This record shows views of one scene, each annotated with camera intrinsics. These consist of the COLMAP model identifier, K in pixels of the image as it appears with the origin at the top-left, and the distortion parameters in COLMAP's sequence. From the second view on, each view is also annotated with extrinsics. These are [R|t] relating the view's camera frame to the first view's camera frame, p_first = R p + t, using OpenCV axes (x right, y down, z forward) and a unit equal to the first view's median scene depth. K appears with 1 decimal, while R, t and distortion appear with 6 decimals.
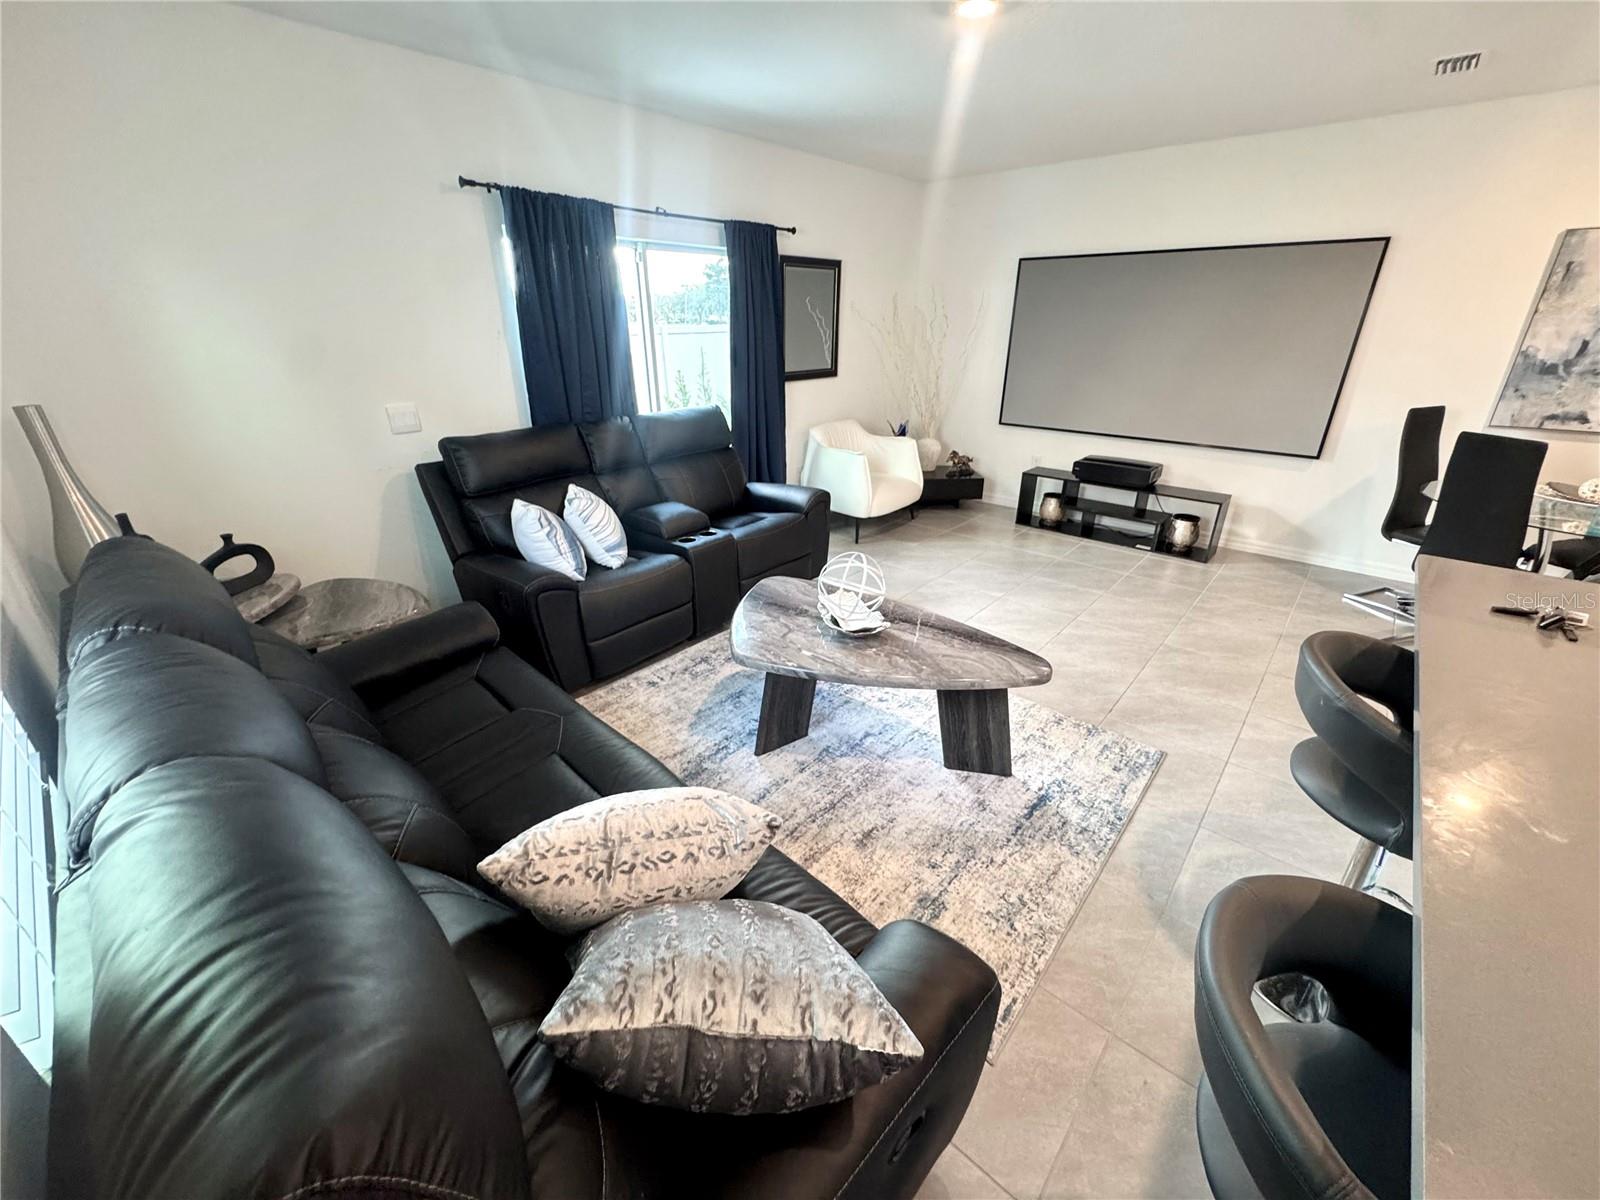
lens RADIAL K [[639.5, 0, 800.4], [0, 639.5, 598.4], [0, 0, 1]] dist [-0.004872, 0.000379]
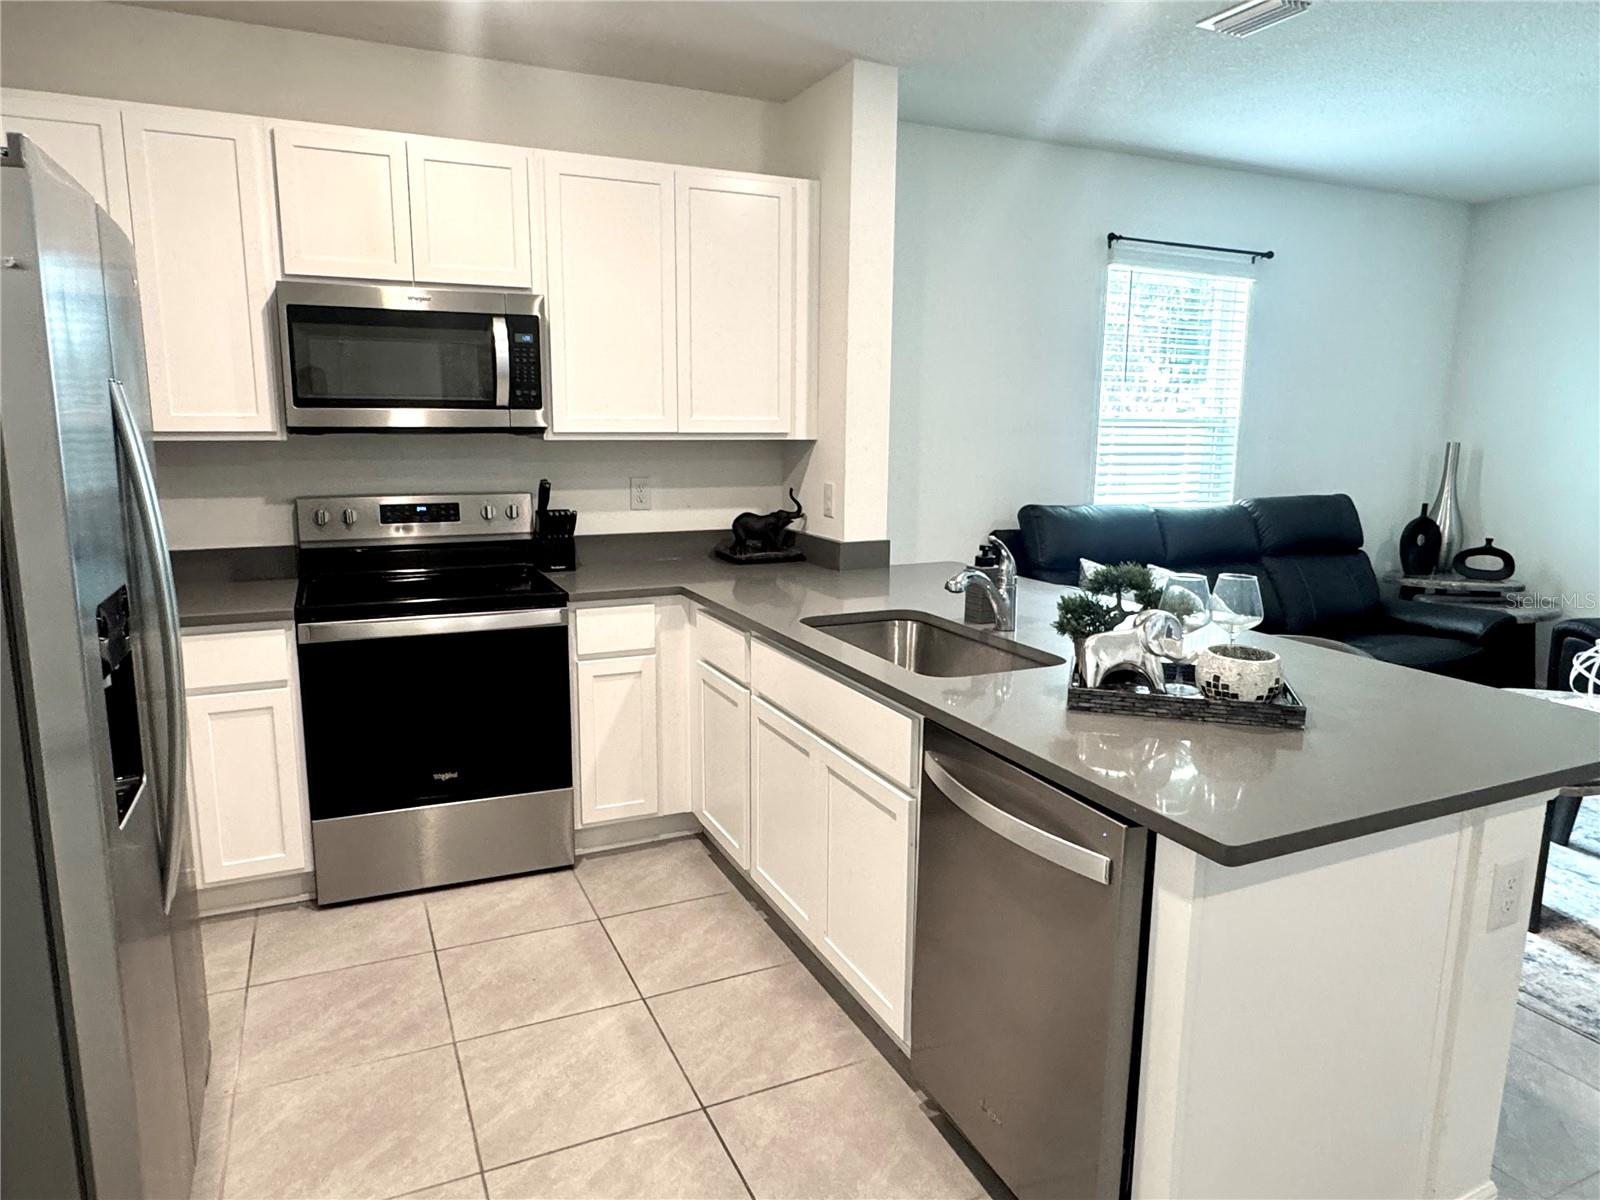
lens RADIAL K [[1015.3, 0, 801.3], [0, 1015.3, 595.4], [0, 0, 1]] dist [-0.005428, -0.000517]
pose [[-0.398776, 0.160953, -0.902813, 1.180034], [-0.376556, 0.868915, 0.321236, -0.093357], [0.836172, 0.468061, -0.285894, 0.294961]]
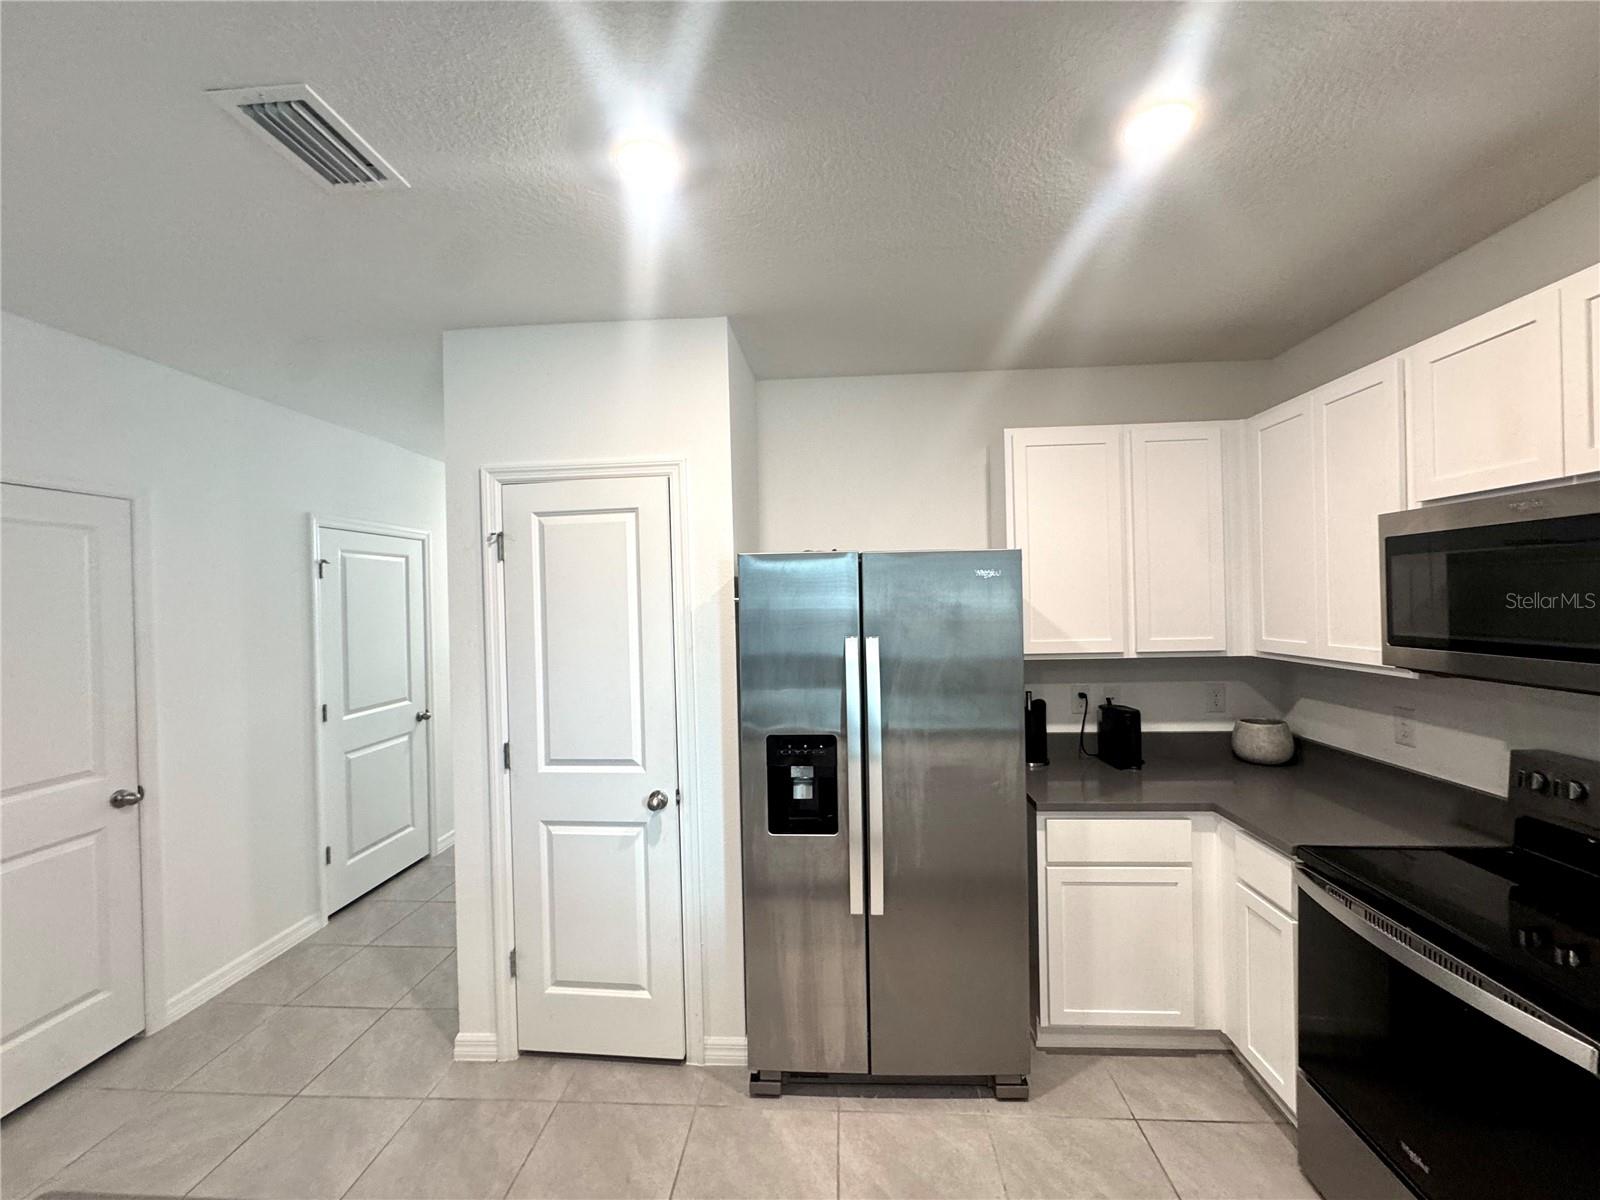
lens RADIAL K [[638.0, 0, 800.0], [0, 638.0, 600.0], [0, 0, 1]] dist [-0.001398, 0.000246]
pose [[-0.614135, 0.018473, 0.788984, 0.449118], [0.343333, 0.906419, 0.246024, -0.107946], [-0.710605, 0.421977, -0.563006, 0.211640]]
